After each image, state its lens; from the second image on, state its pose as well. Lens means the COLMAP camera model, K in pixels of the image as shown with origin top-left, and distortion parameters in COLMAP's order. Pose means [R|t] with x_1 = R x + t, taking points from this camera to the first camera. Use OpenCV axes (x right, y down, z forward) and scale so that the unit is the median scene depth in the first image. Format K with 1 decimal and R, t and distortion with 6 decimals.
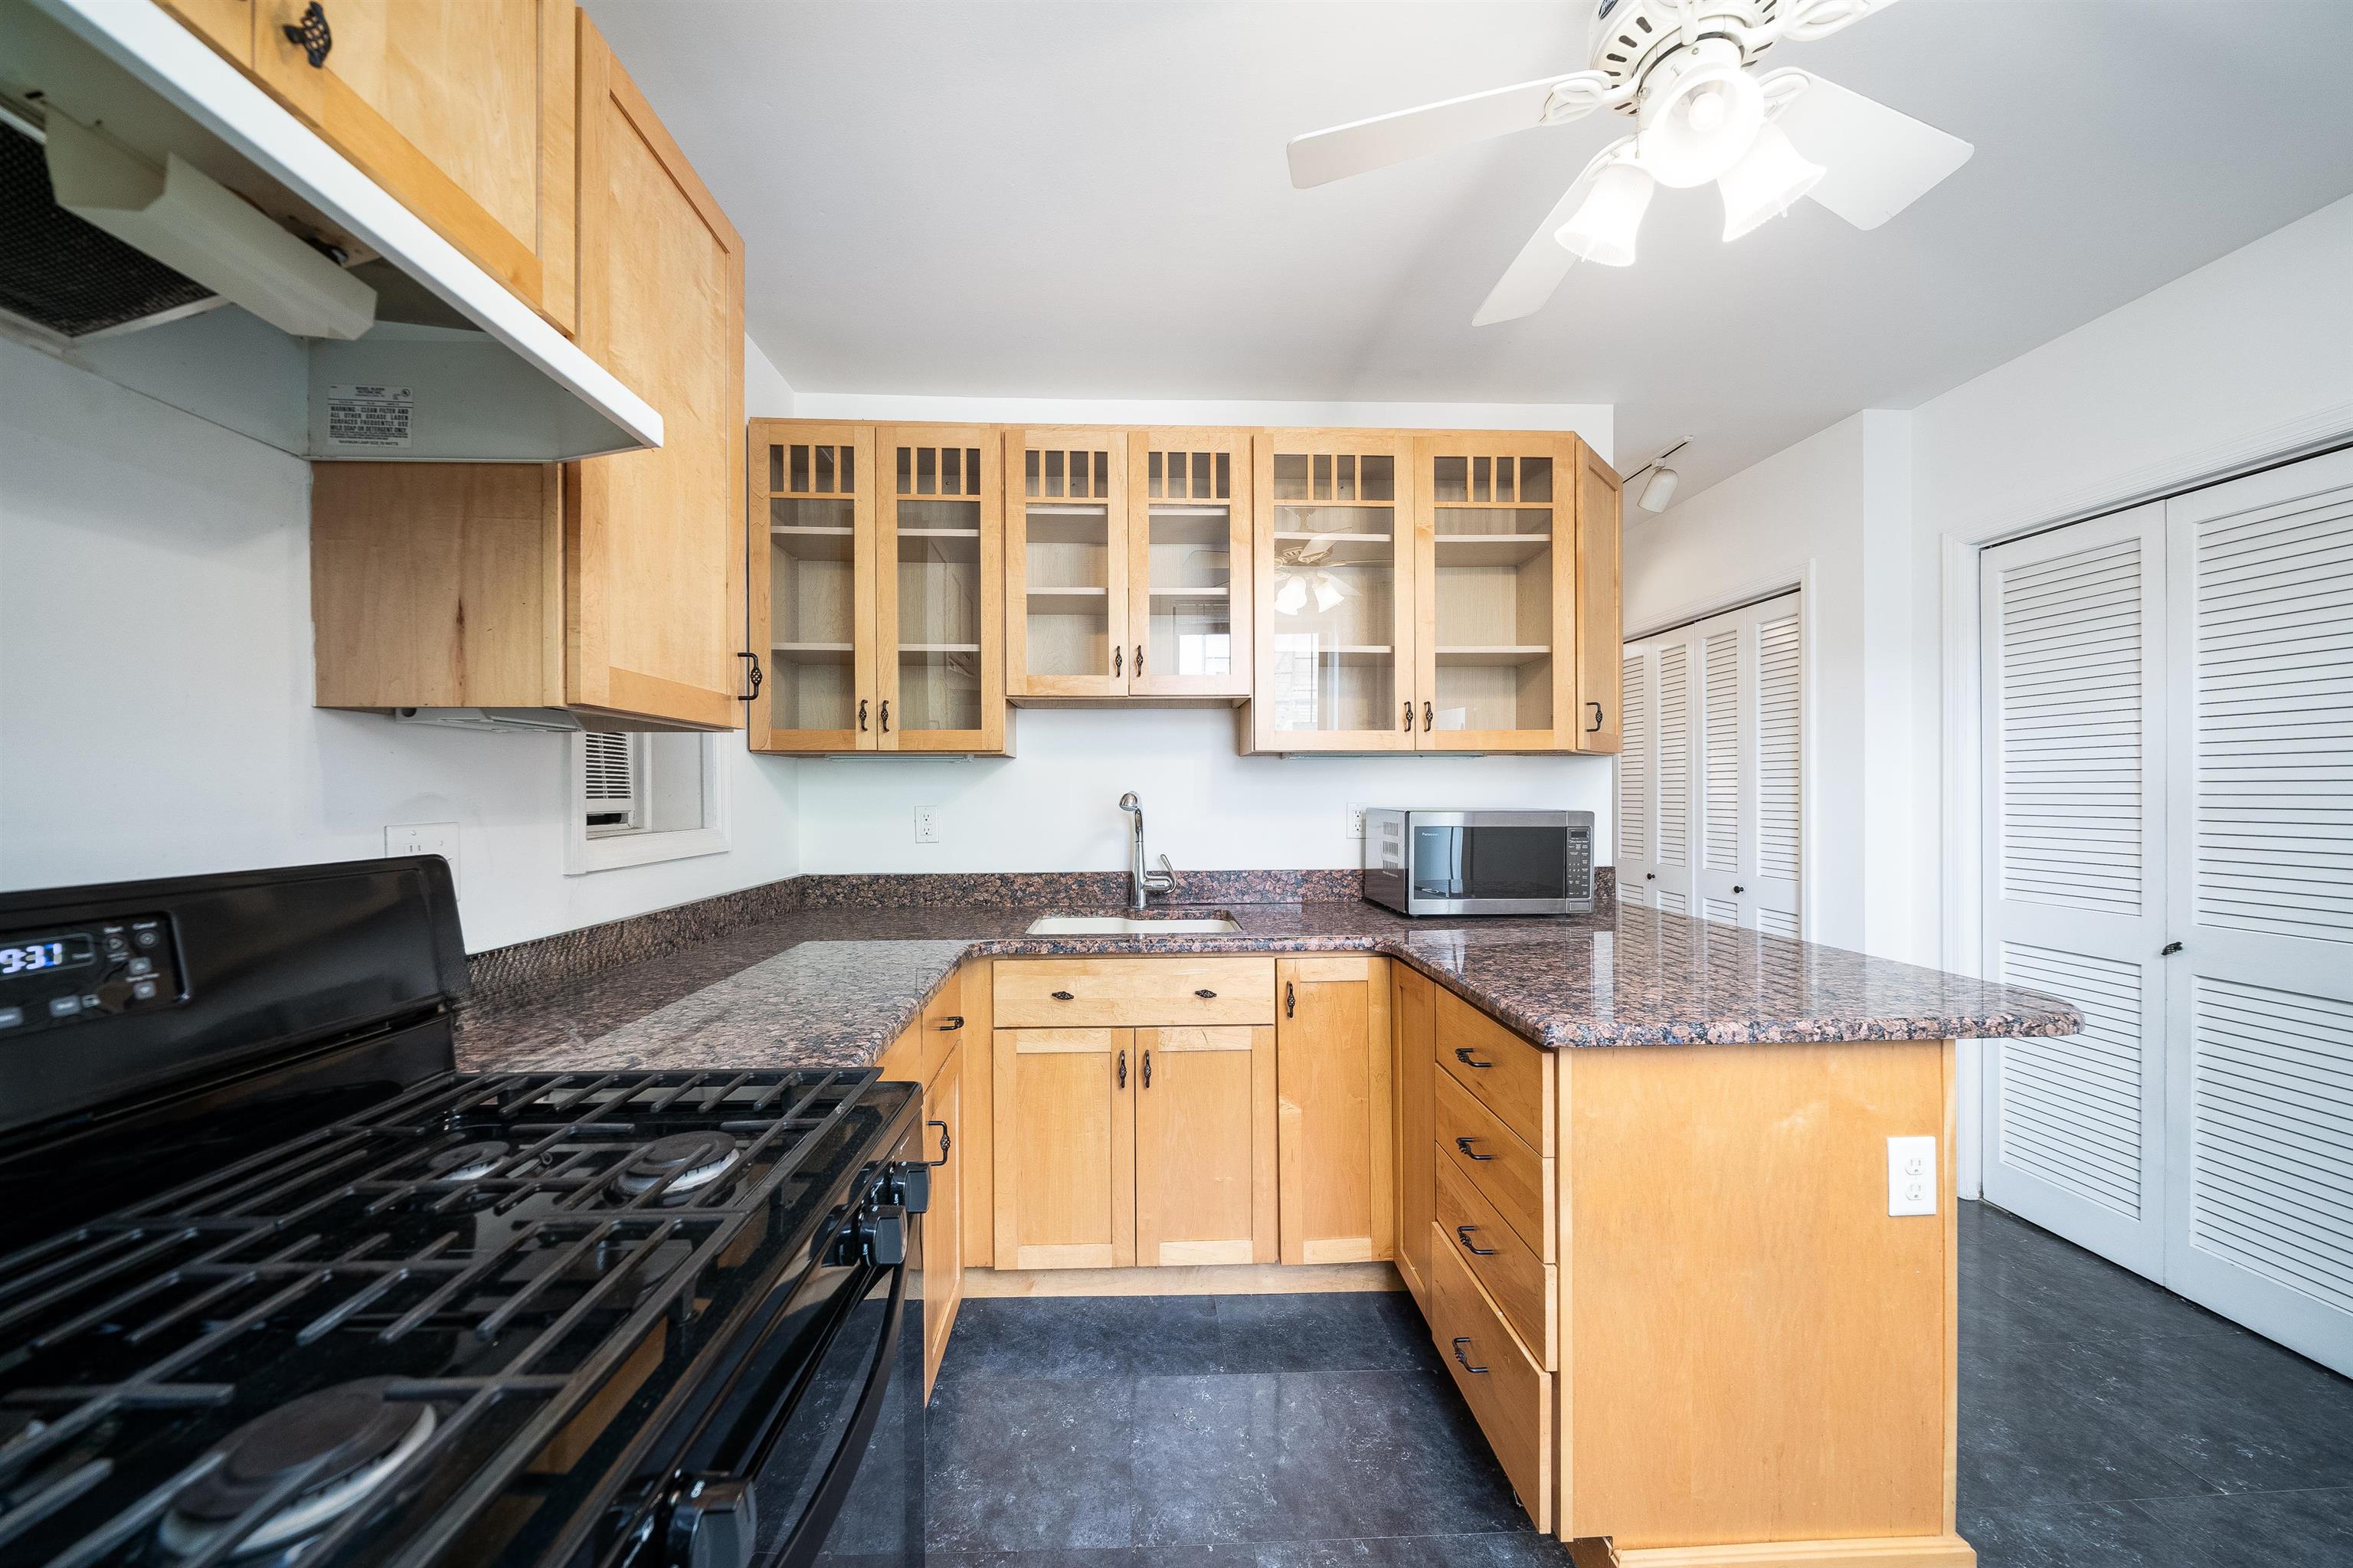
lens RADIAL K [[828.3, 0, 1159.1], [0, 828.3, 789.6], [0, 0, 1]] dist [-0.004385, -0.000154]
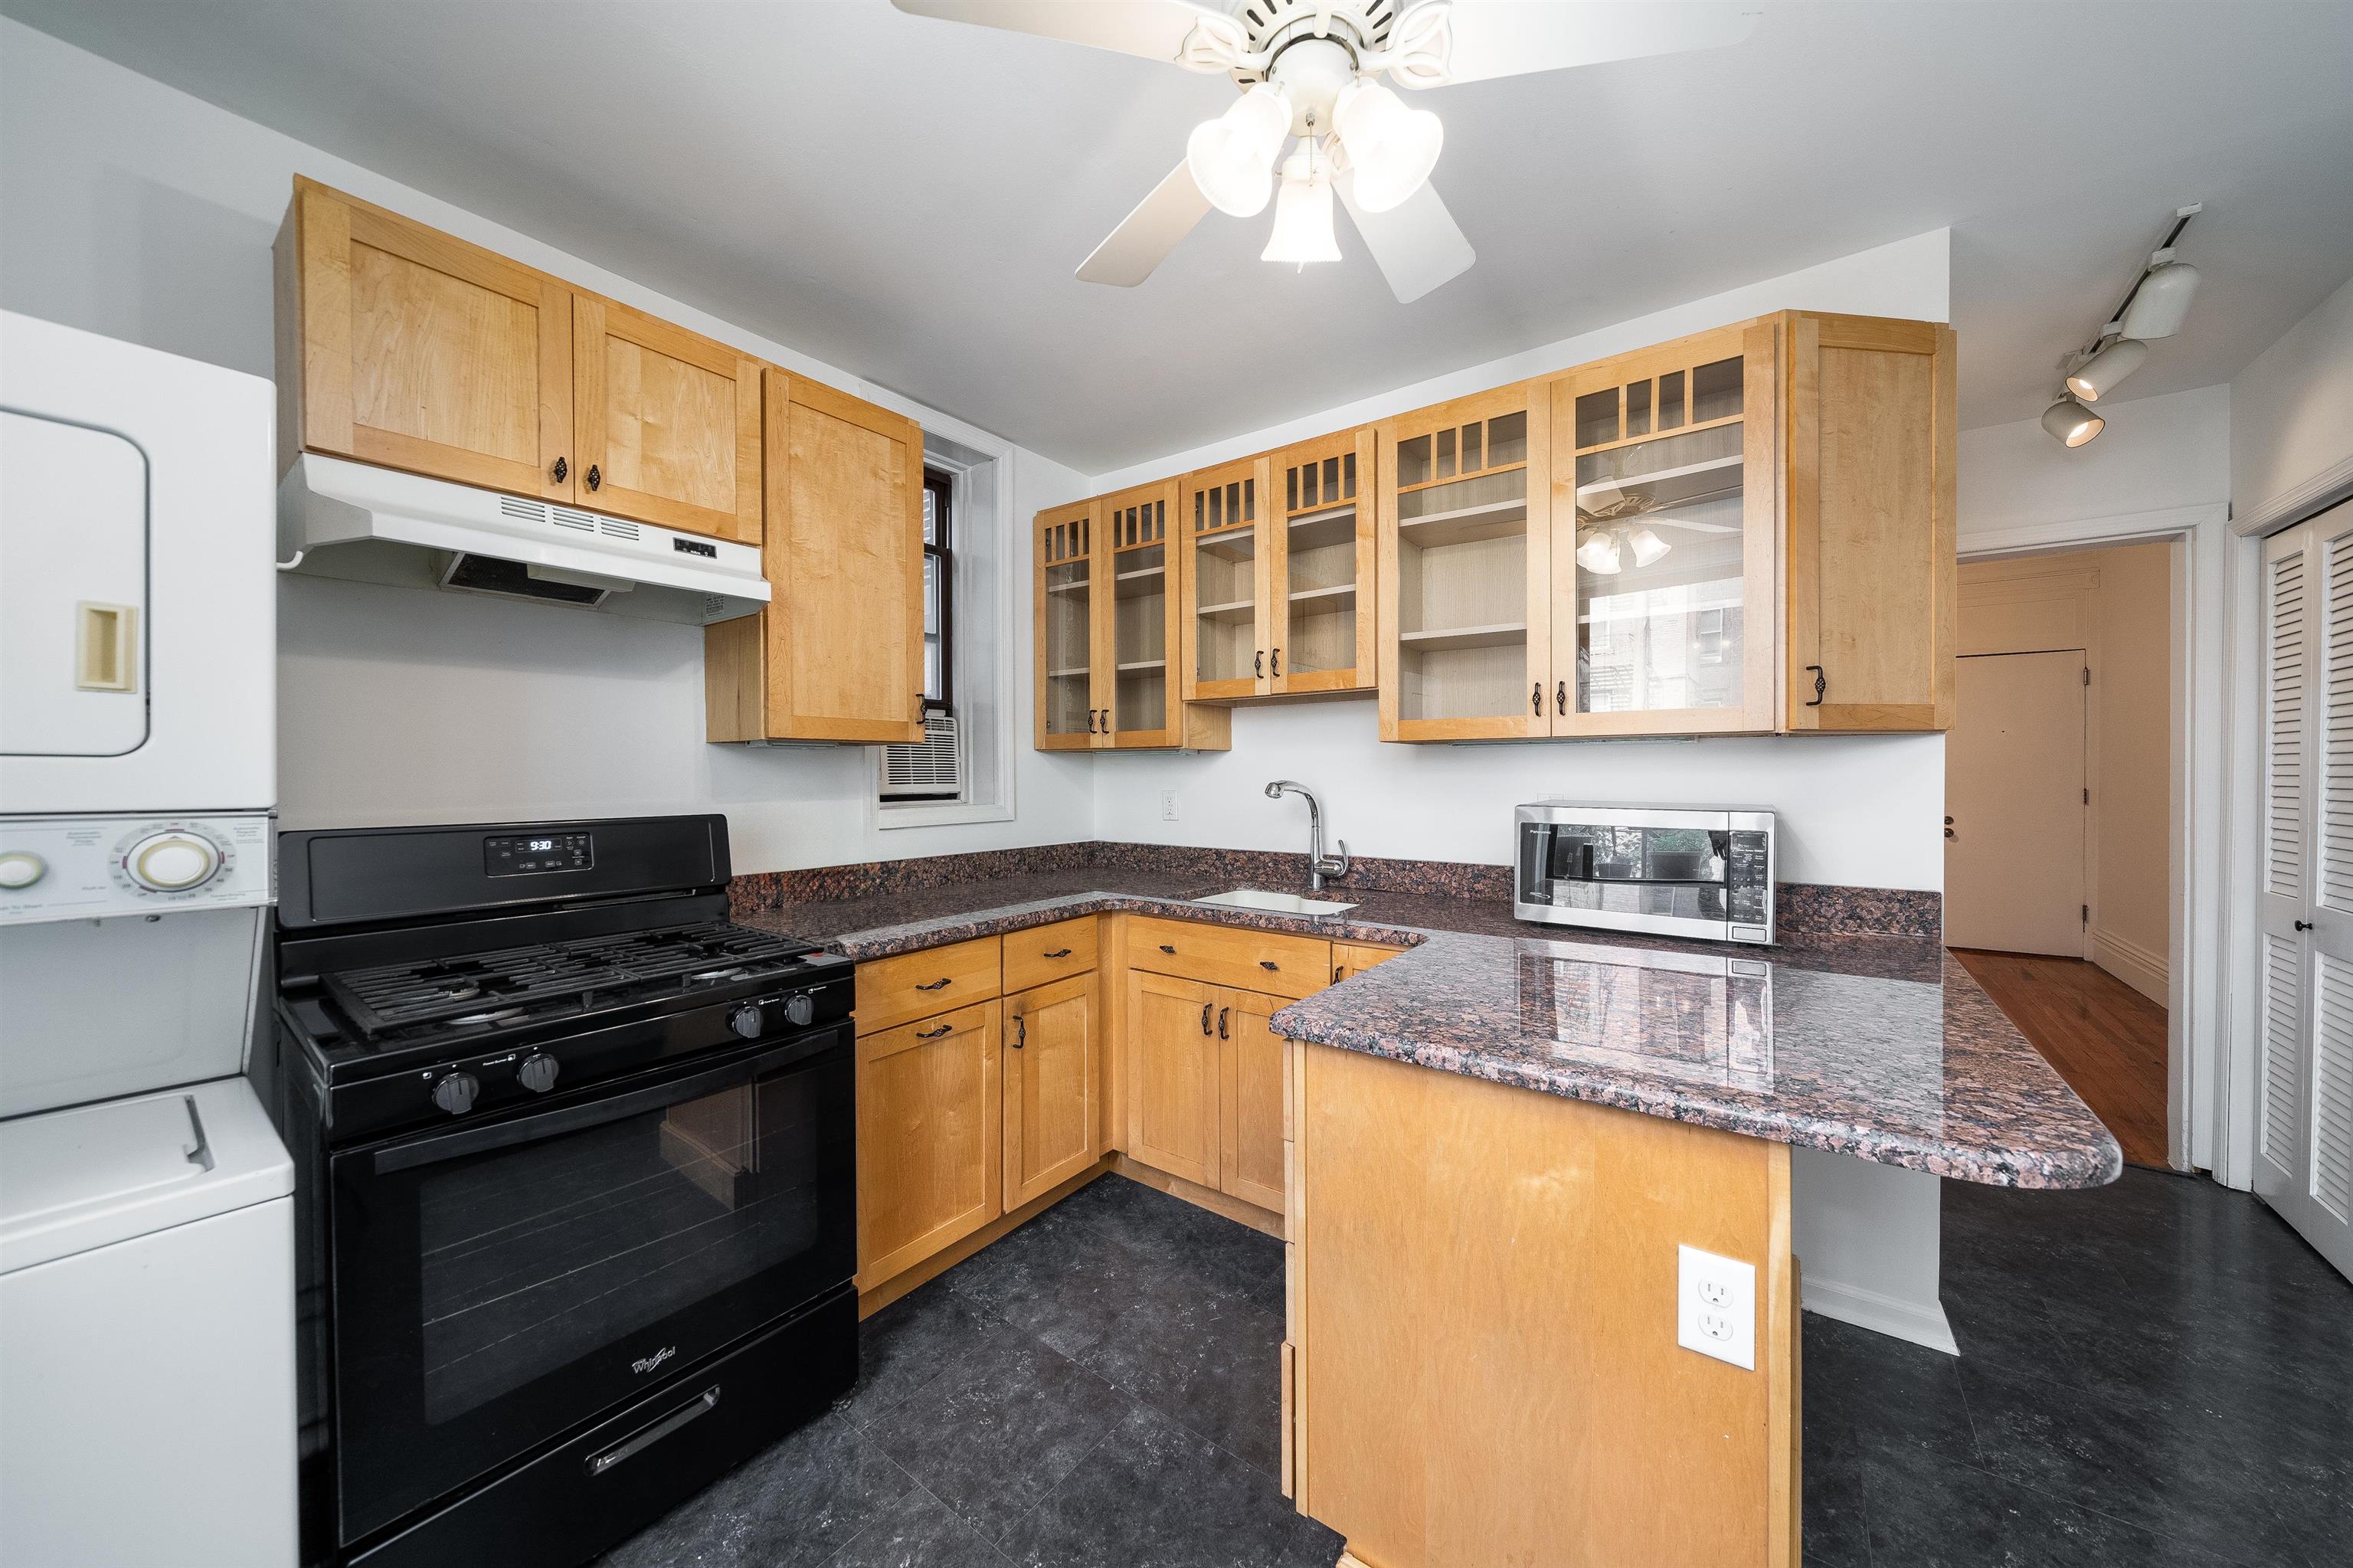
lens RADIAL K [[828.3, 0, 1167.2], [0, 828.3, 778.4], [0, 0, 1]] dist [-0.004385, -0.000154]
pose [[0.770422, 0.006453, -0.637502, 0.566003], [0.001078, 0.999934, 0.011423, -0.013838], [0.637534, -0.009488, 0.770364, 0.056405]]
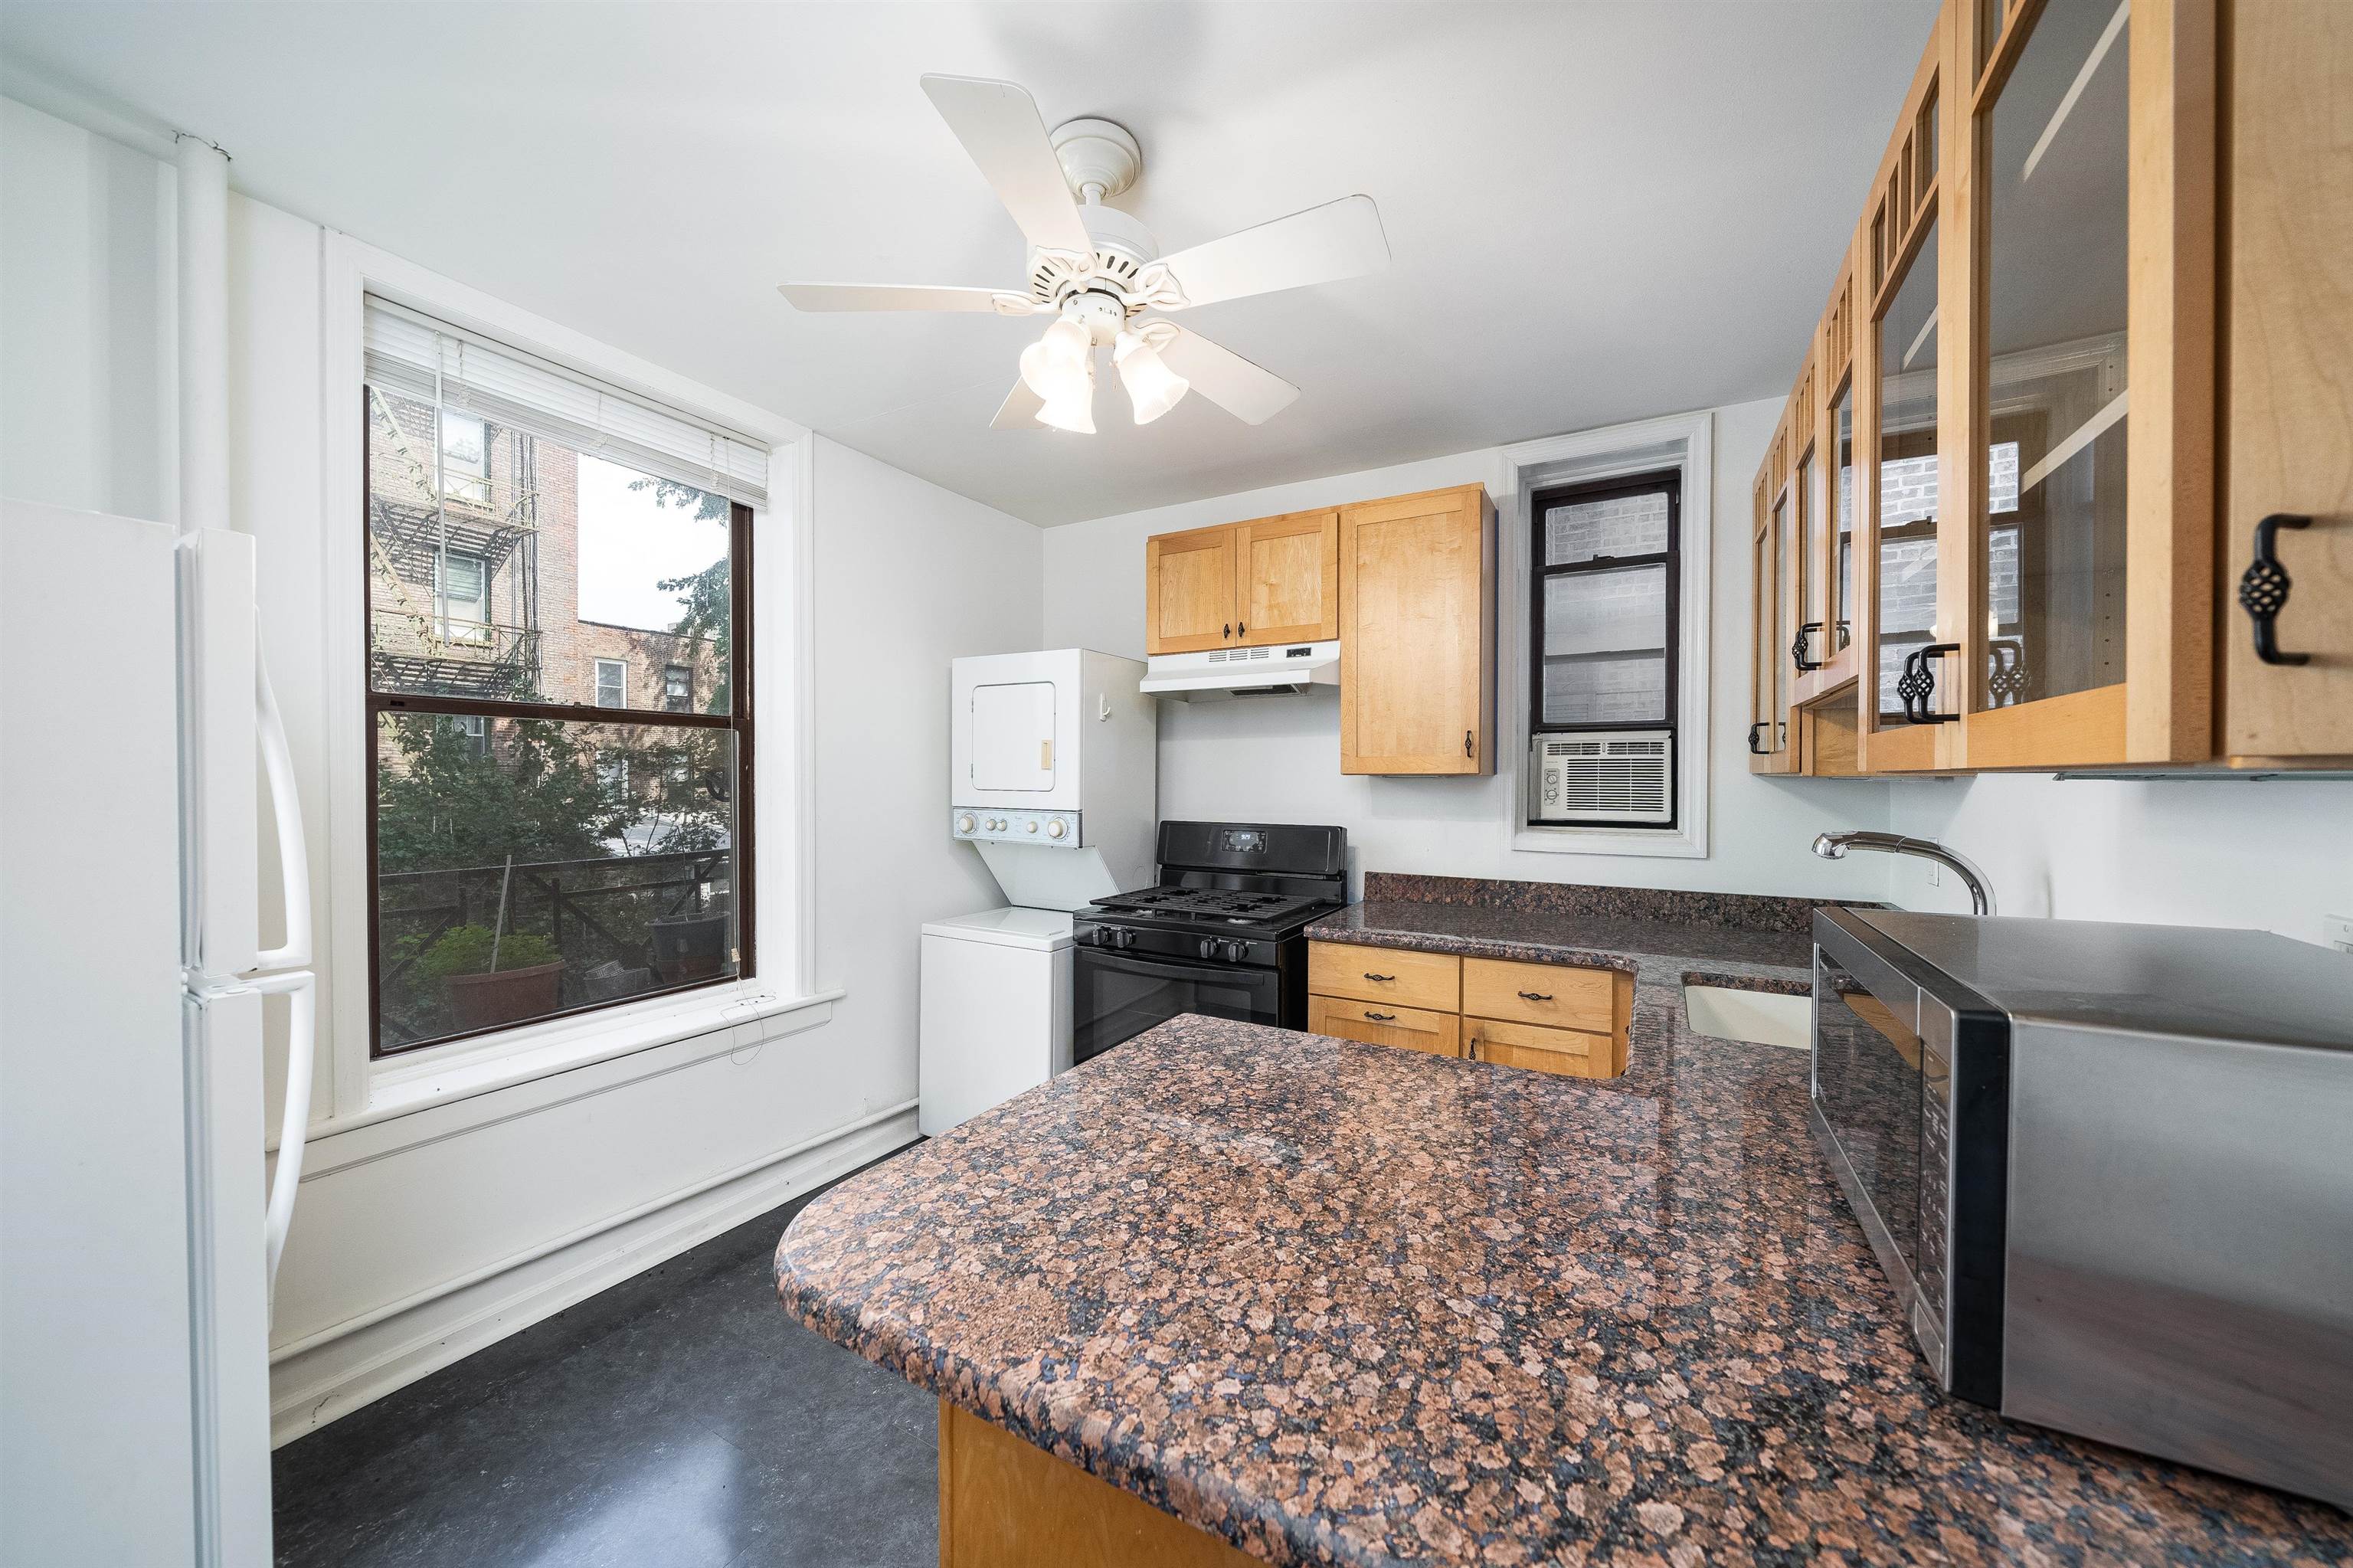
lens RADIAL K [[828.3, 0, 1177.5], [0, 828.3, 786.4], [0, 0, 1]] dist [-0.004385, -0.000154]
pose [[-0.538583, 0.013932, -0.842457, 0.856162], [0.002649, 0.999886, 0.014843, -0.047796], [0.842568, 0.005763, -0.538559, 0.930649]]
